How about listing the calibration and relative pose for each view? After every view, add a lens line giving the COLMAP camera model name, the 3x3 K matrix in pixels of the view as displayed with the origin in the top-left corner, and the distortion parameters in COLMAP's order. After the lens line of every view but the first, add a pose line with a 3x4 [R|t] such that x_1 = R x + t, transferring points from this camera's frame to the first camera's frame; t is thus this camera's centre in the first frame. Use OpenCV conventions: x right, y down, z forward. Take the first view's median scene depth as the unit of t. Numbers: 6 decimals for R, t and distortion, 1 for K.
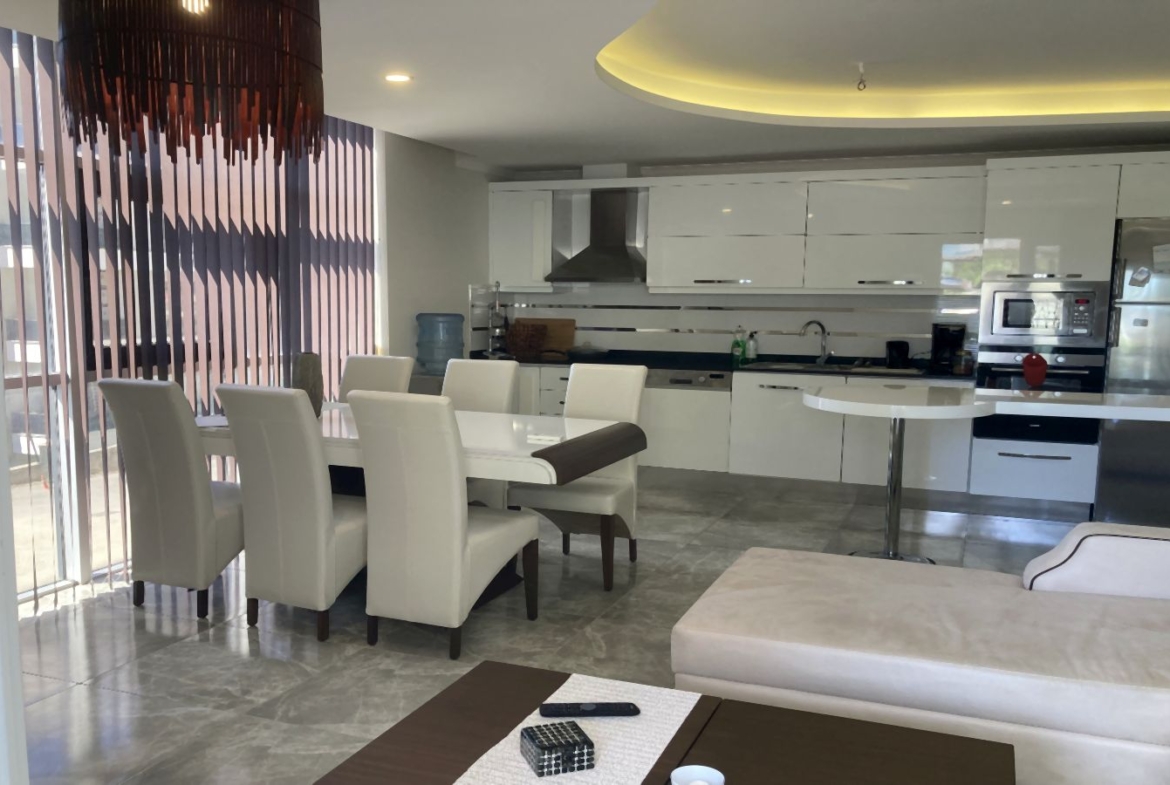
lens RADIAL K [[1029.0, 0, 565.6], [0, 1029.0, 411.8], [0, 0, 1]] dist [0.024398, -0.002303]
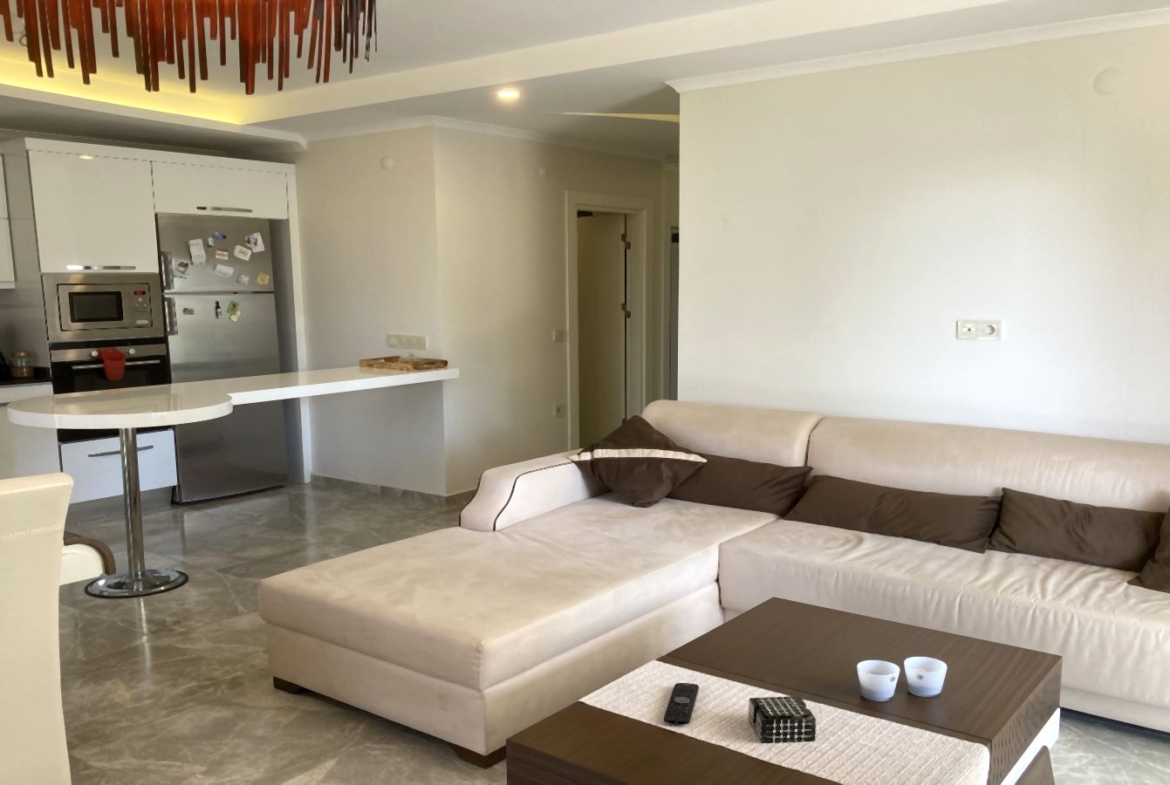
lens RADIAL K [[1018.6, 0, 587.5], [0, 1018.6, 443.6], [0, 0, 1]] dist [0.012967, -0.004870]
pose [[0.251830, -0.168810, 0.952935, -0.378374], [0.120166, 0.982503, 0.142292, -0.051037], [-0.960282, 0.078677, 0.267709, 0.318764]]
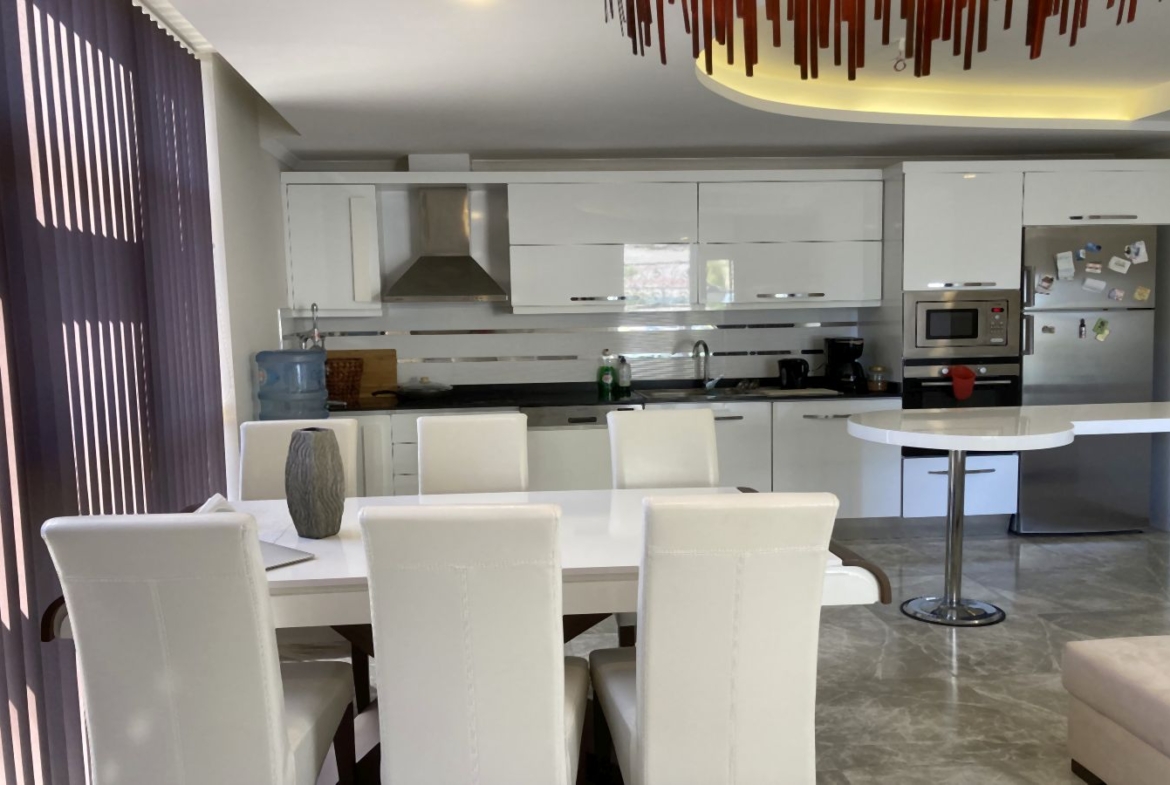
lens RADIAL K [[1028.9, 0, 586.0], [0, 1028.9, 424.3], [0, 0, 1]] dist [0.028254, 0.006679]
pose [[0.877820, -0.080321, 0.472208, -0.320333], [0.081550, 0.996508, 0.017904, -0.048259], [-0.471997, 0.022792, 0.881305, 0.321797]]
